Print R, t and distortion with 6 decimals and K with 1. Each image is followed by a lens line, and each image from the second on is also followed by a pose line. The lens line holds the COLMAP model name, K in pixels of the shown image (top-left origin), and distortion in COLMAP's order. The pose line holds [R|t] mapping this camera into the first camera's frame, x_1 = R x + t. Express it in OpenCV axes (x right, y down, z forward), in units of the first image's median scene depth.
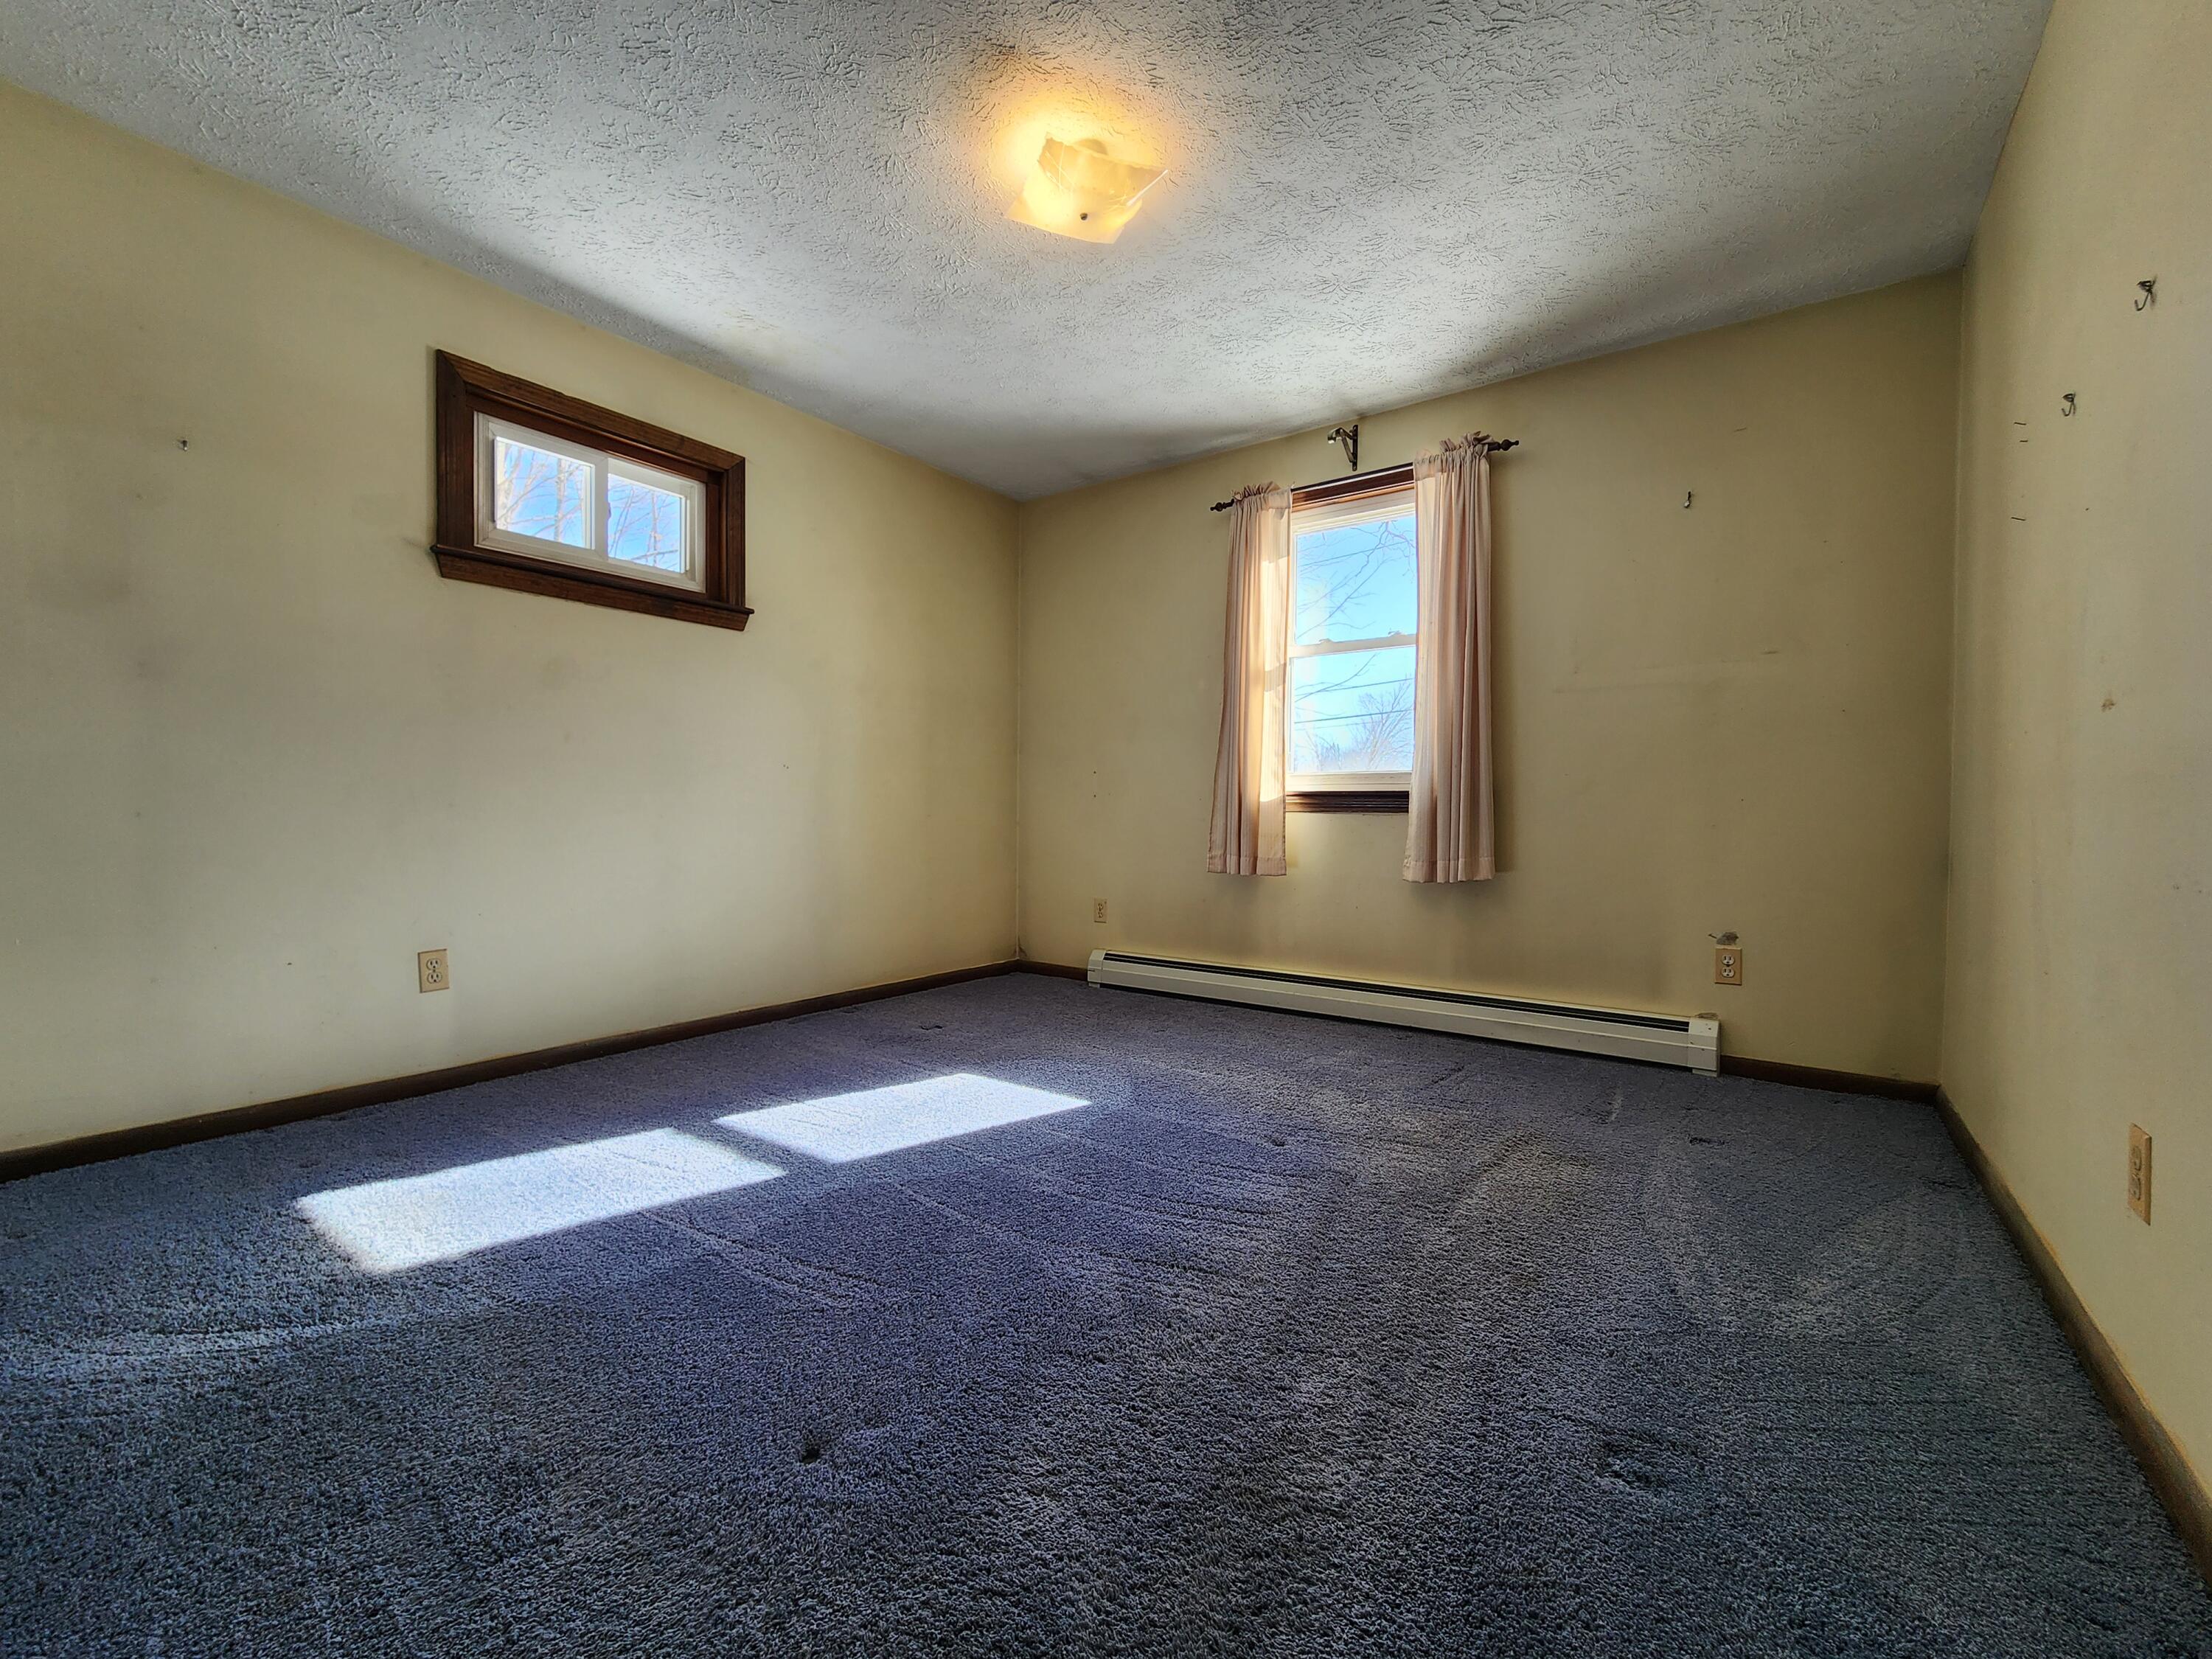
lens RADIAL K [[918.7, 0, 1113.1], [0, 918.7, 827.2], [0, 0, 1]] dist [0.001182, 0.000167]
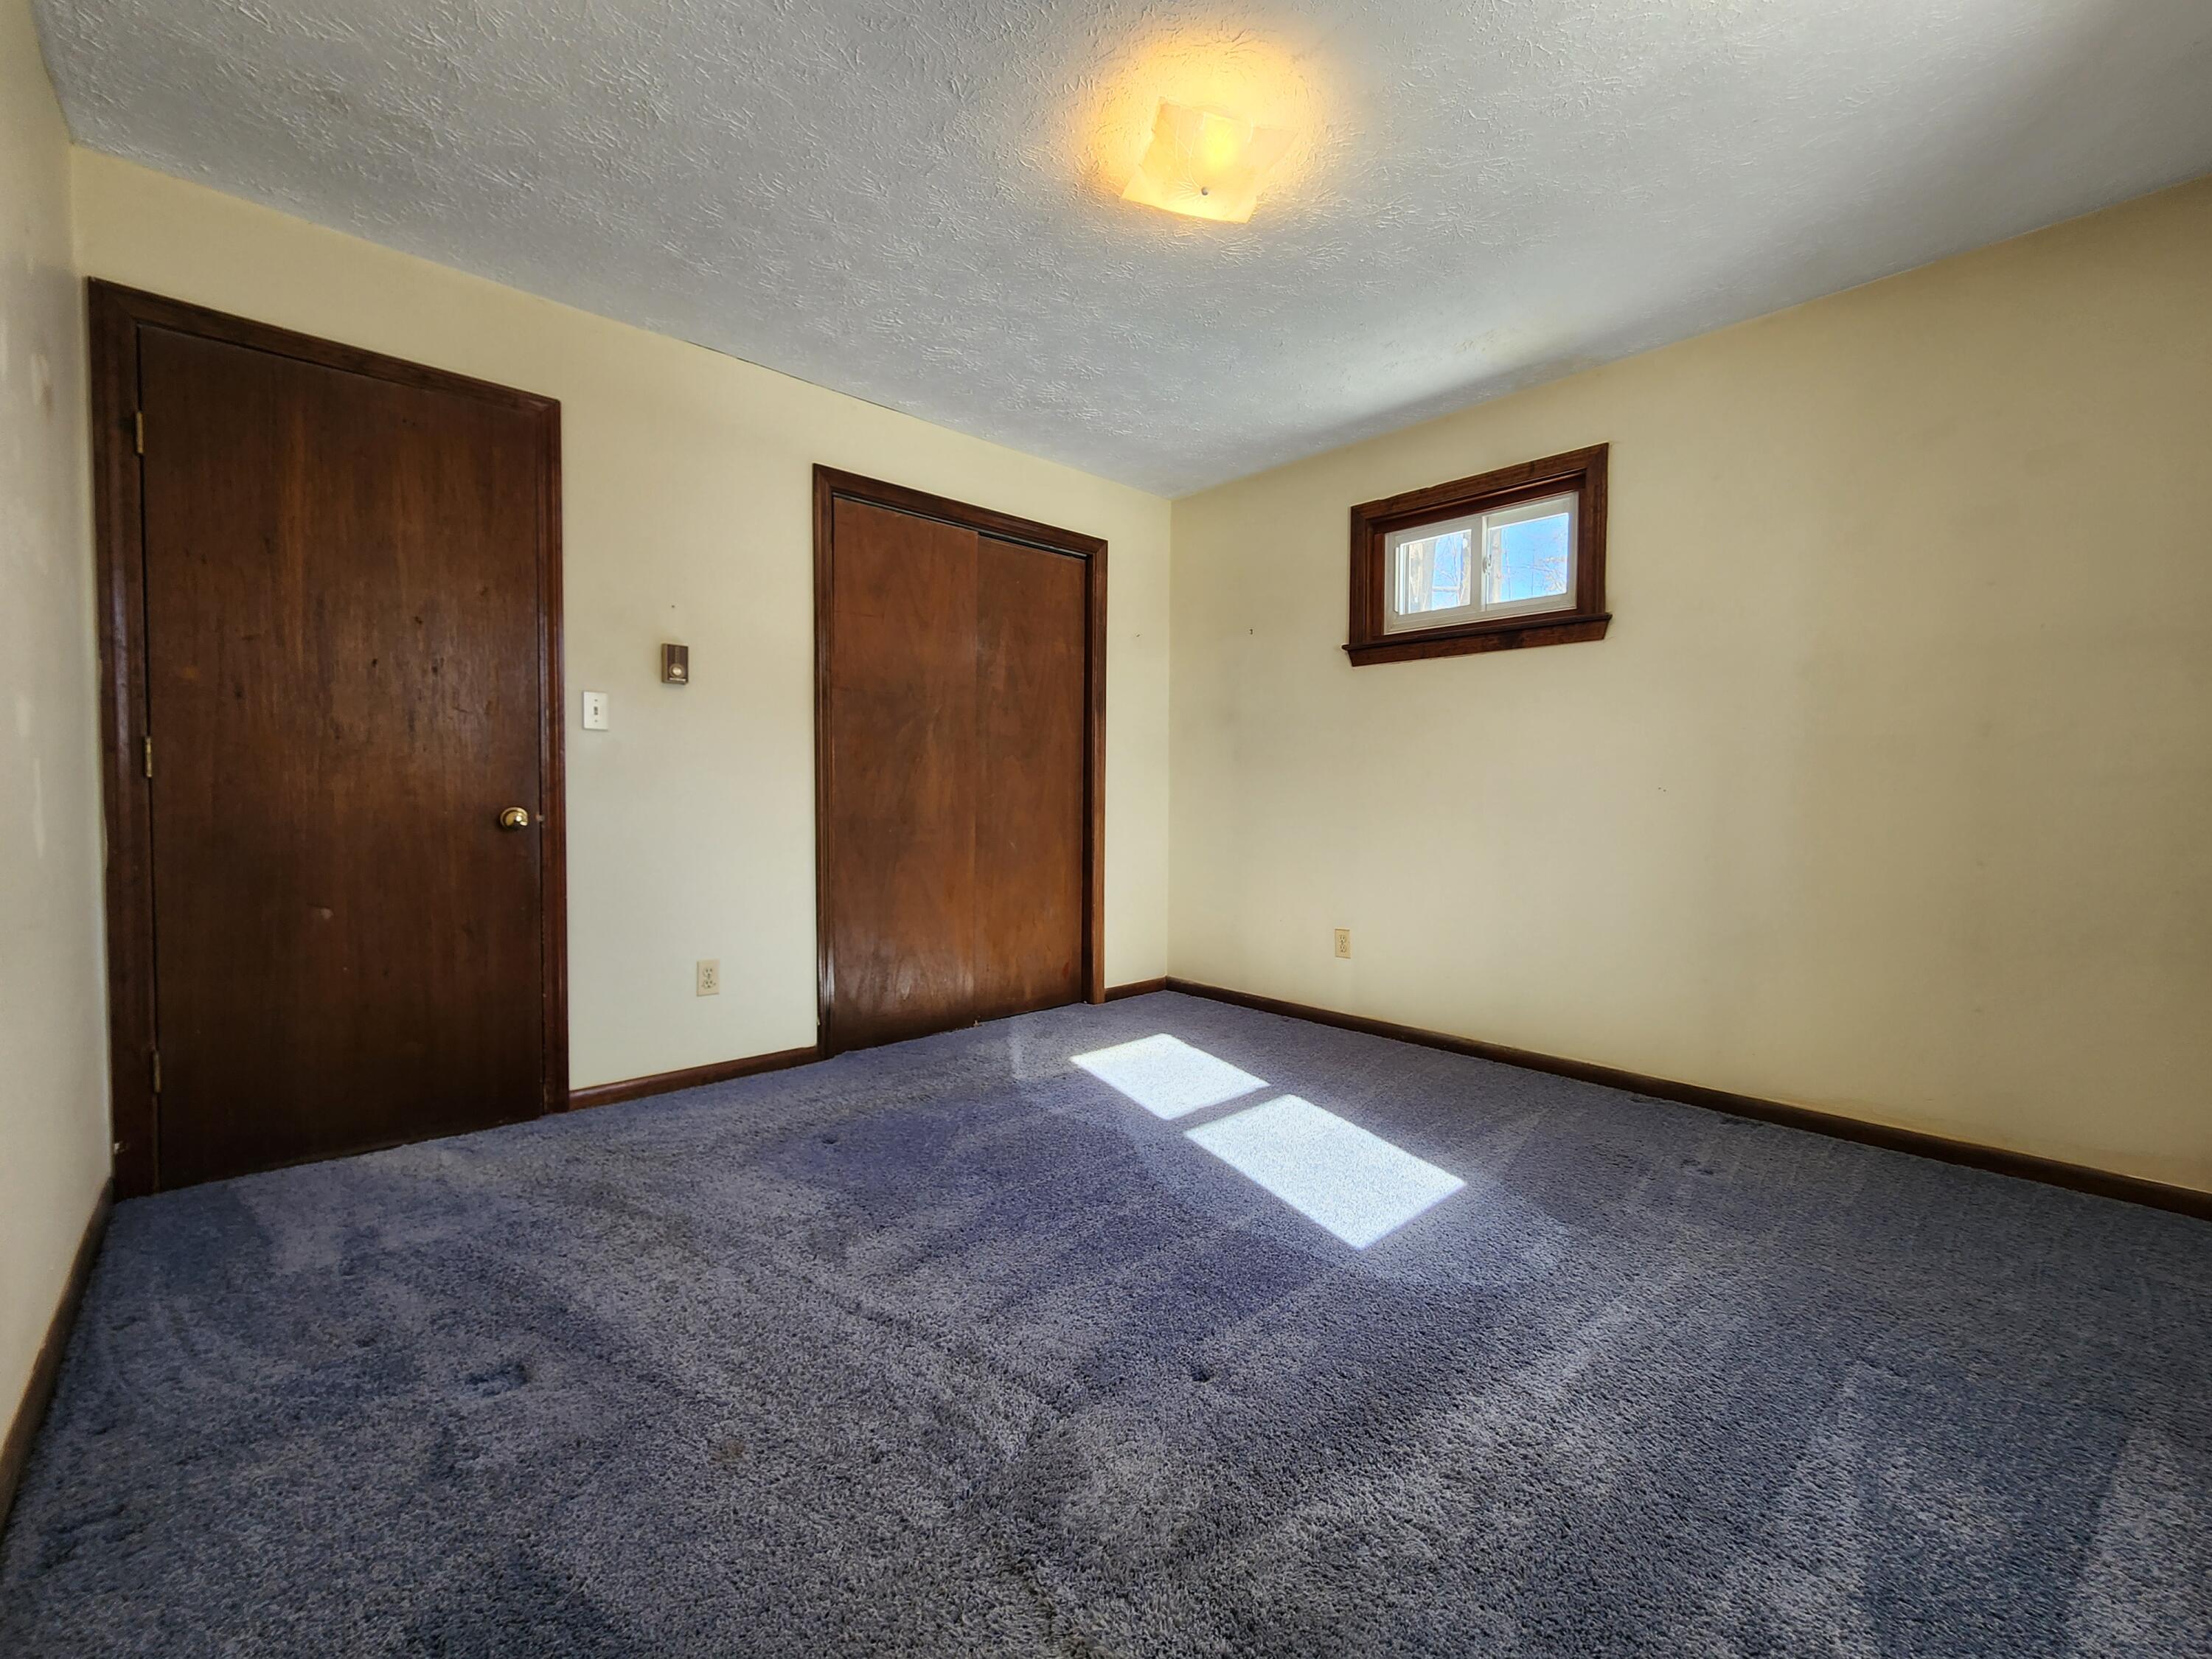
lens RADIAL K [[918.7, 0, 1113.1], [0, 918.7, 827.2], [0, 0, 1]] dist [0.001182, 0.000167]
pose [[-0.196413, 0.027734, -0.980129, 0.679092], [-0.029873, 0.998967, 0.034253, -0.059123], [0.980066, 0.036007, -0.195381, 0.859383]]
